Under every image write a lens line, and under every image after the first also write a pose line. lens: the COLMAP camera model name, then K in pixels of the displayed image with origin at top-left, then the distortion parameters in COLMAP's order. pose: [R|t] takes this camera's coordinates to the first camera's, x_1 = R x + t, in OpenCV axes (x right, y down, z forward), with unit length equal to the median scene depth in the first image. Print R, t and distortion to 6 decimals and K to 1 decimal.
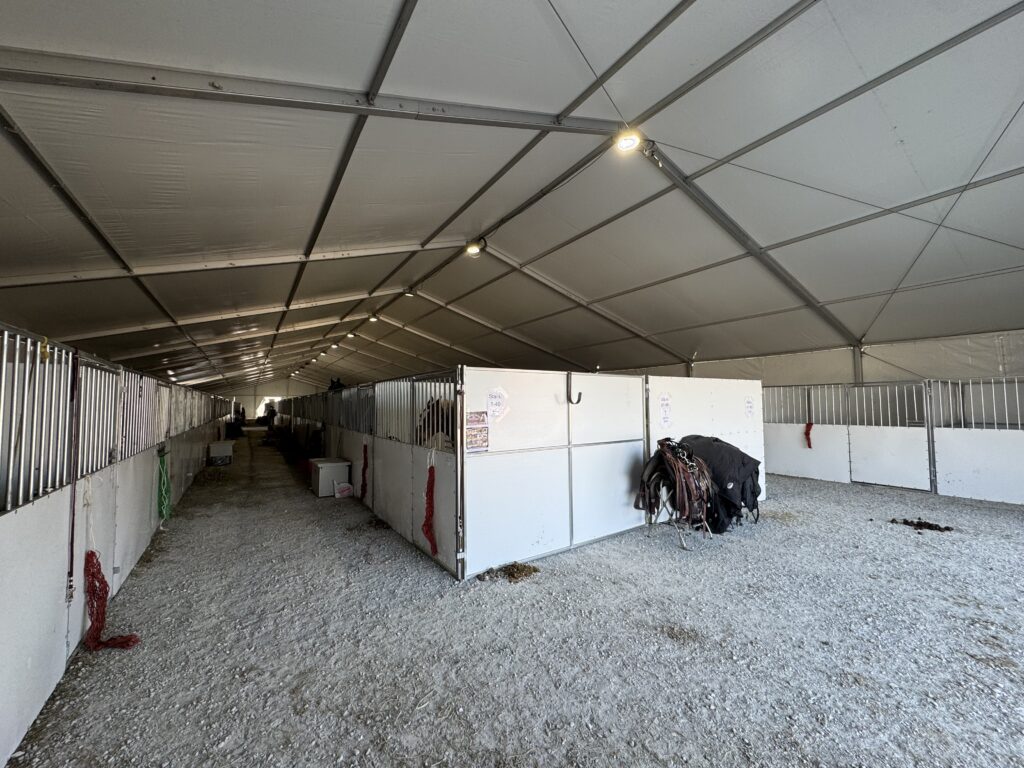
lens RADIAL K [[408.5, 0, 512.0], [0, 408.5, 384.0], [0, 0, 1]] dist [-0.002125, -0.000056]
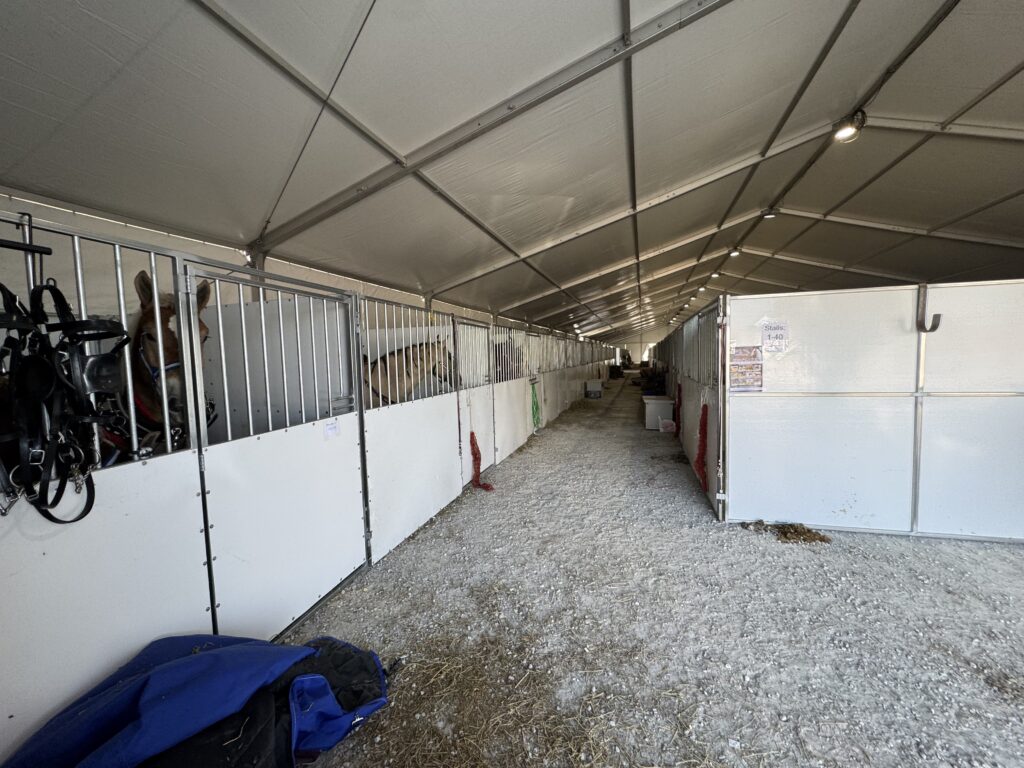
lens RADIAL K [[407.5, 0, 509.9], [0, 407.5, 384.3], [0, 0, 1]] dist [0.000712, -0.000049]
pose [[0.633532, 0.044395, -0.772442, 0.259986], [0.059694, 0.992572, 0.106006, 0.023335], [0.771411, -0.113268, 0.626176, 0.040202]]
